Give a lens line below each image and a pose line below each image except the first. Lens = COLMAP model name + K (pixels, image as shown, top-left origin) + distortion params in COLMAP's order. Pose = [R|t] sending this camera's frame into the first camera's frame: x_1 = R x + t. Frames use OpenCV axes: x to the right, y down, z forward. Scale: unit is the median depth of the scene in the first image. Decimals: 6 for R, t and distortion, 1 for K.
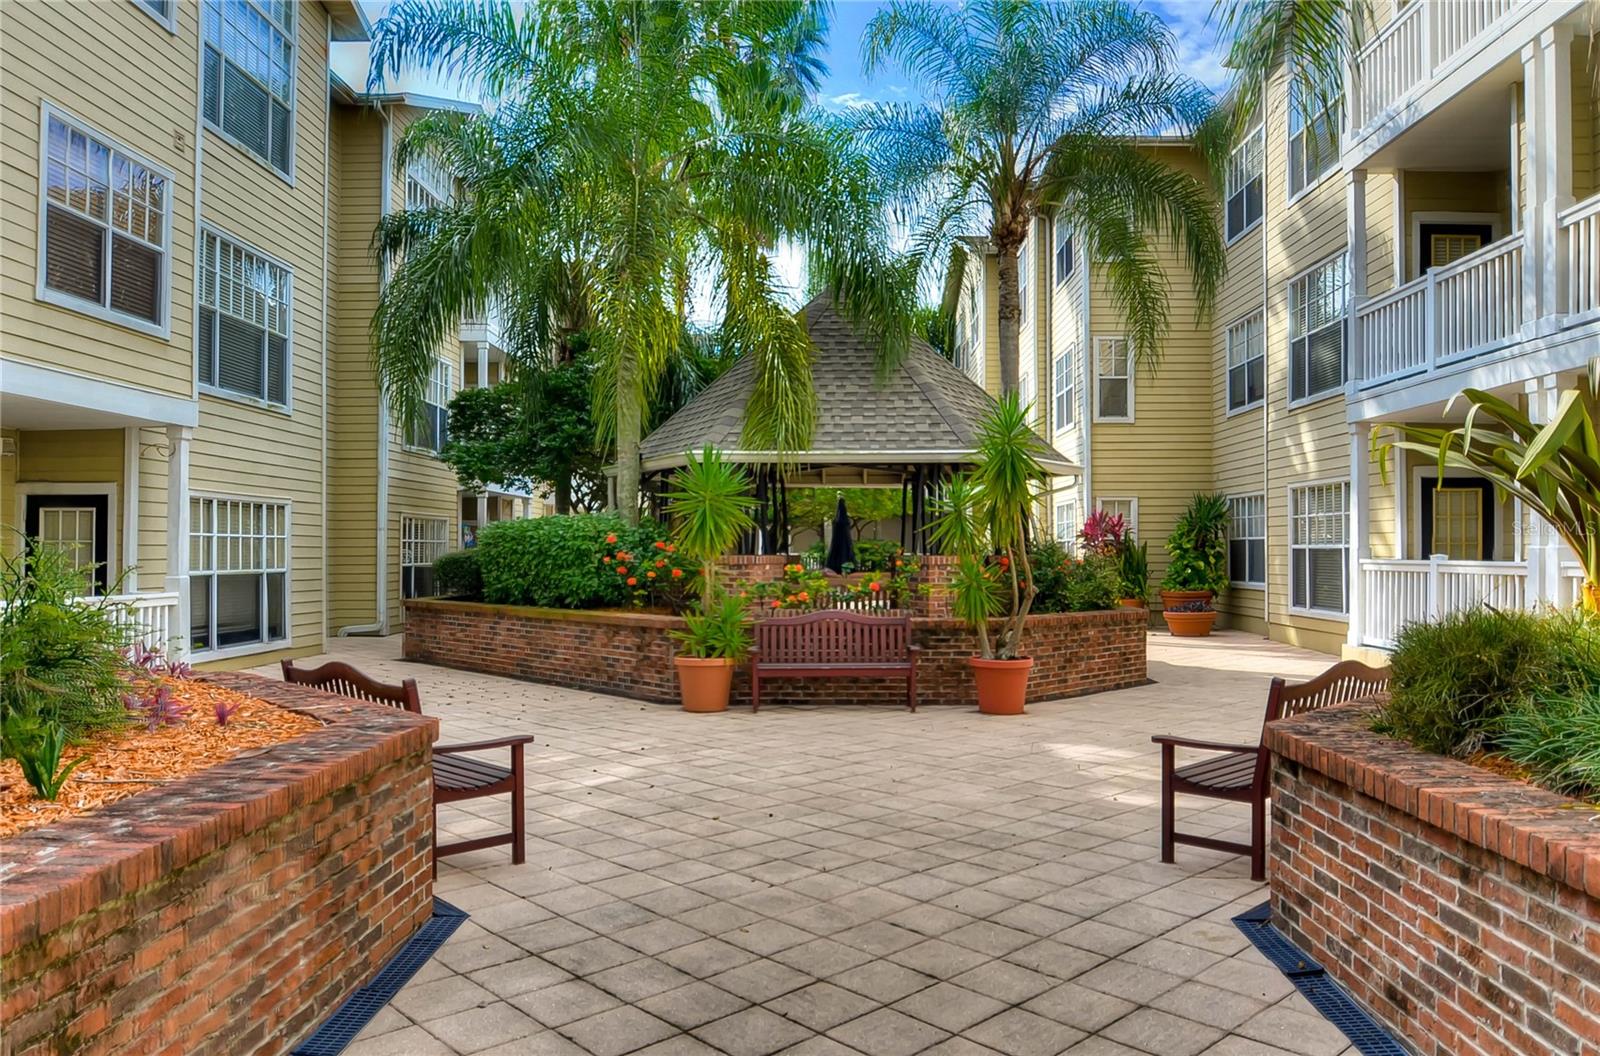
lens RADIAL K [[1105.1, 0, 800.0], [0, 1105.1, 528.0], [0, 0, 1]] dist [-0.001525, -0.000204]
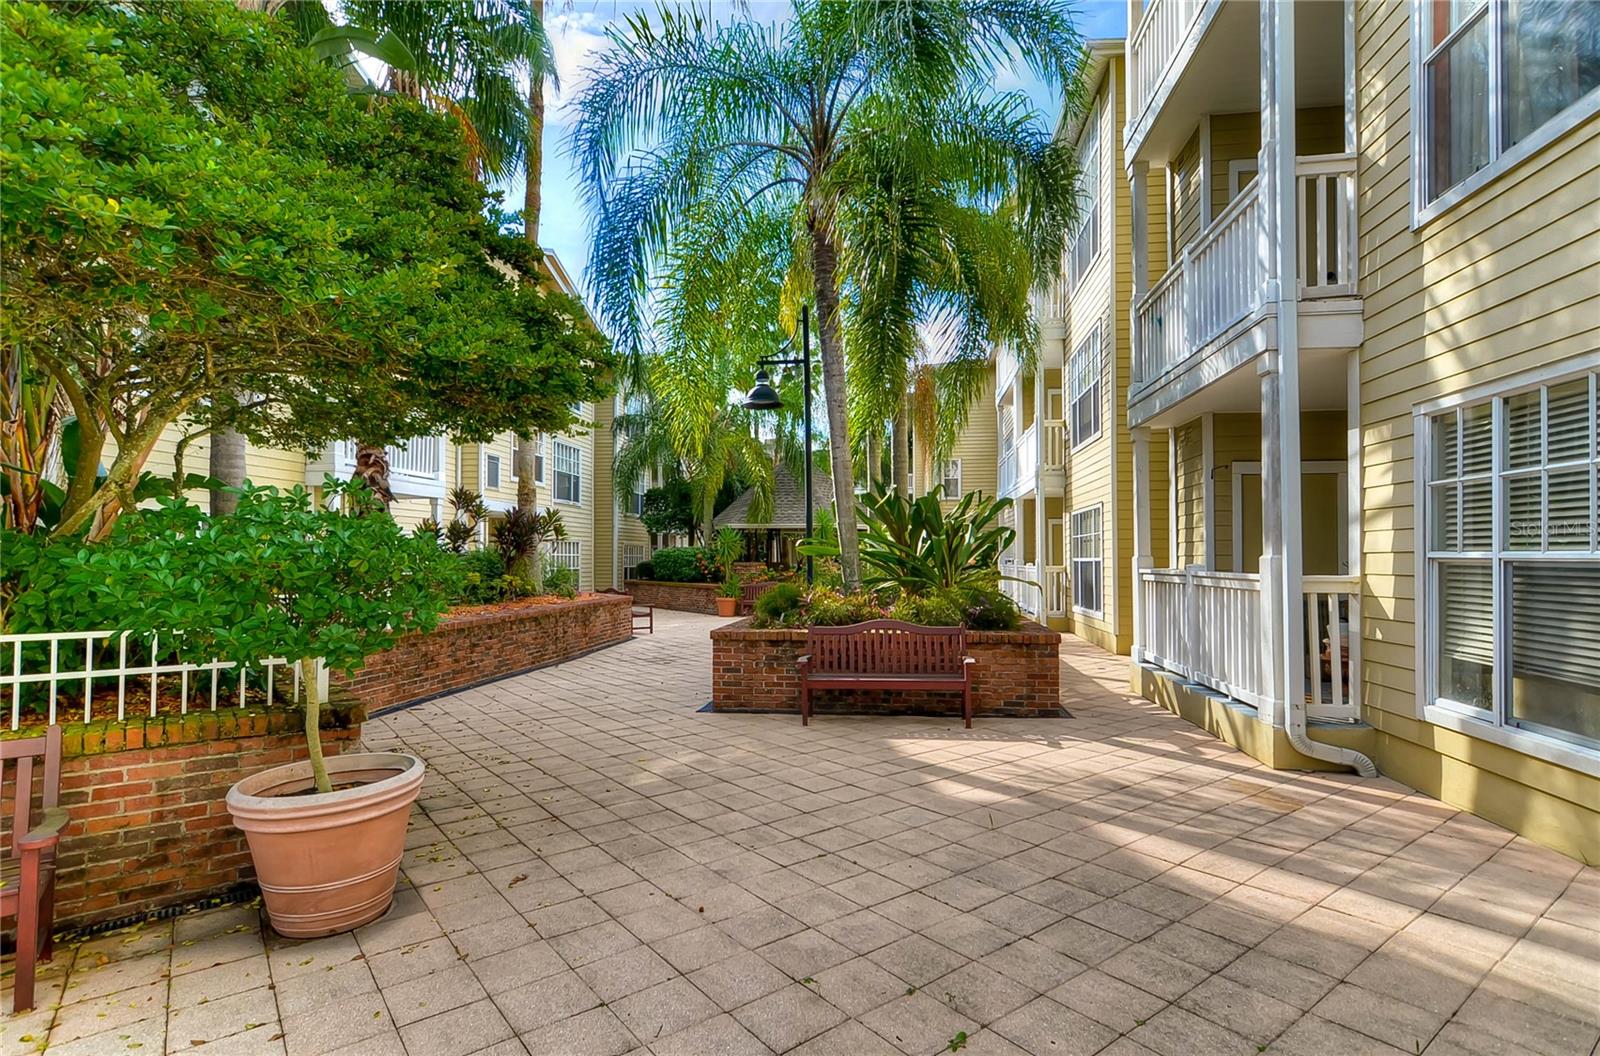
lens RADIAL K [[805.5, 0, 819.6], [0, 805.5, 539.0], [0, 0, 1]] dist [-0.007427, 0.000102]
pose [[0.994566, -0.004672, -0.104002, 0.295390], [0.004534, 0.999989, -0.001561, -0.025438], [0.104008, 0.001081, 0.994576, -0.838779]]
